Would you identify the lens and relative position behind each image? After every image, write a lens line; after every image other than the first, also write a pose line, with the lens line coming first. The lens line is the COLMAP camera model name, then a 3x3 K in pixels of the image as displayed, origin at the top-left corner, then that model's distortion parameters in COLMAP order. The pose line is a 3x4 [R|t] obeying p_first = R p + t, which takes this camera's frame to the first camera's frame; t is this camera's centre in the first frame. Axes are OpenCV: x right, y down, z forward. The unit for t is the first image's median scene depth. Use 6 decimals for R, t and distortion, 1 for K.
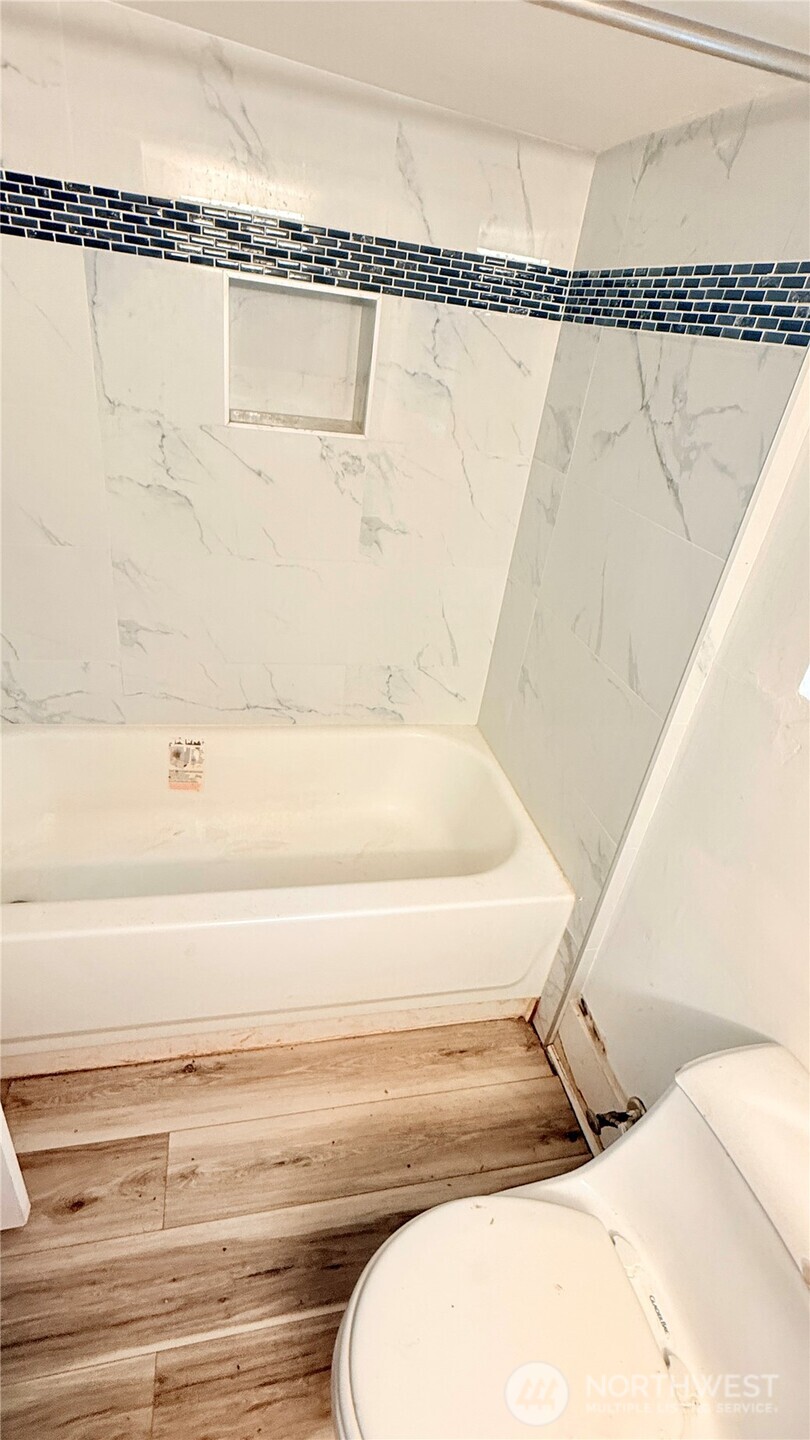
lens RADIAL K [[683.6, 0, 405.1], [0, 683.6, 722.4], [0, 0, 1]] dist [0.000614, 0.000276]
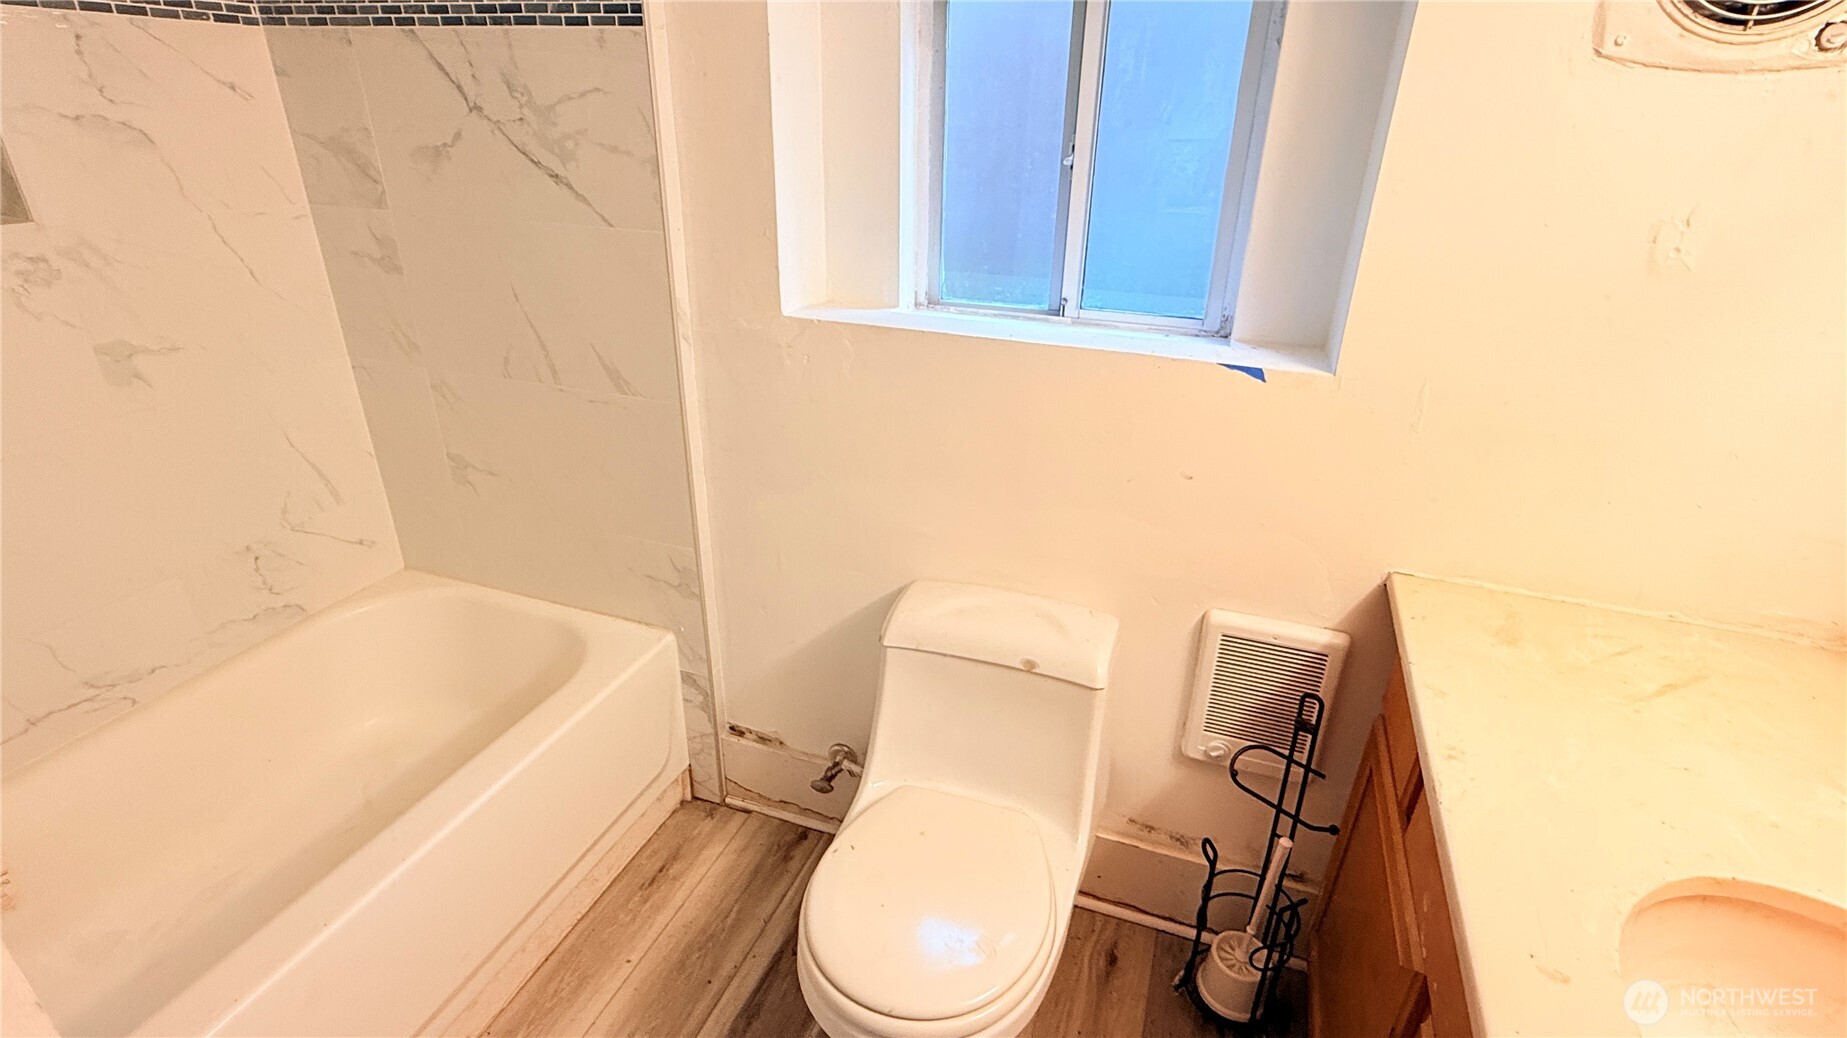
lens RADIAL K [[876.8, 0, 922.2], [0, 876.8, 518.5], [0, 0, 1]] dist [0.000614, 0.000276]
pose [[0.539987, -0.463849, 0.702323, -0.330821], [0.470336, 0.858290, 0.205236, 0.037839], [-0.697996, 0.219502, 0.681631, -0.072604]]
